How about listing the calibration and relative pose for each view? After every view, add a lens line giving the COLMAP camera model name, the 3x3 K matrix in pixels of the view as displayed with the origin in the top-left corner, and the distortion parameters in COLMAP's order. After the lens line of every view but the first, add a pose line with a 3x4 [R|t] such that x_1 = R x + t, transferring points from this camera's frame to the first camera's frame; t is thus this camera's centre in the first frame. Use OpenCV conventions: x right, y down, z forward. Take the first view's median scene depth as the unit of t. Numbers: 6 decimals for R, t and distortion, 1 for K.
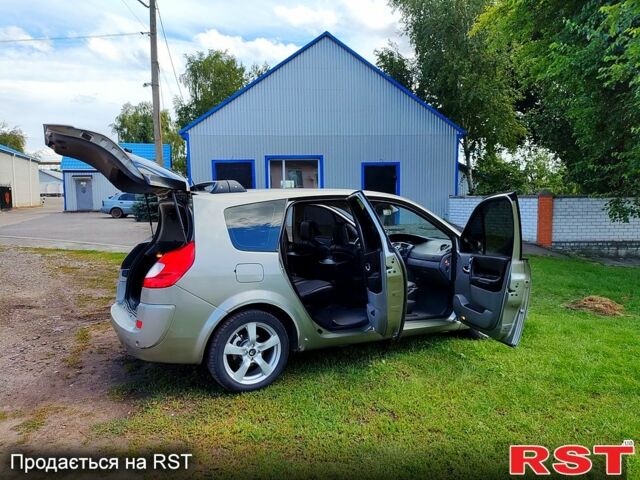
lens RADIAL K [[480.7, 0, 323.1], [0, 480.7, 250.5], [0, 0, 1]] dist [0.053265, -0.004758]
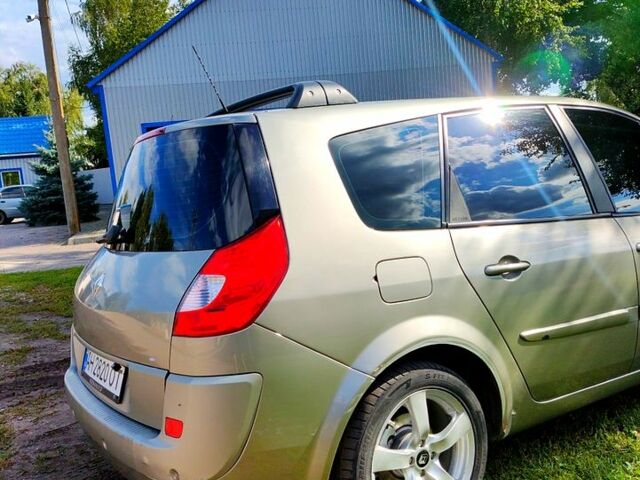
lens RADIAL K [[634.1, 0, 315.0], [0, 634.1, 241.6], [0, 0, 1]] dist [0.057204, 0.000000]
pose [[0.994013, -0.087969, 0.064799, -0.173141], [0.088490, 0.996063, -0.005206, 0.005258], [-0.064086, 0.010909, 0.997885, 0.275596]]
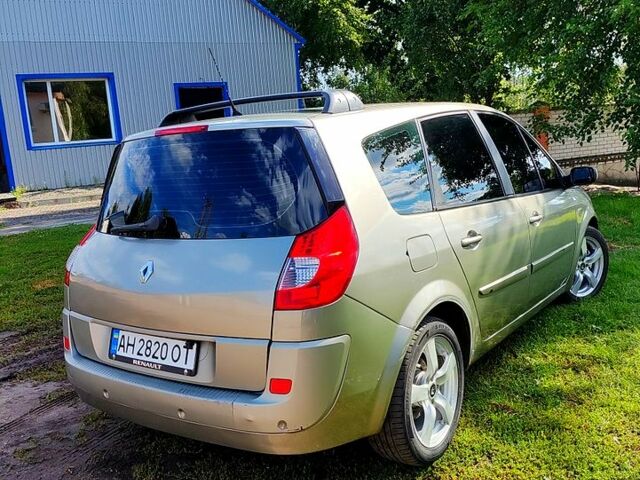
lens RADIAL K [[634.1, 0, 325.0], [0, 634.1, 237.2], [0, 0, 1]] dist [0.057204, 0.000000]
pose [[0.900512, -0.129459, 0.415112, -0.360361], [0.109051, 0.991381, 0.072611, -0.024225], [-0.420935, -0.020119, 0.906868, 0.244314]]
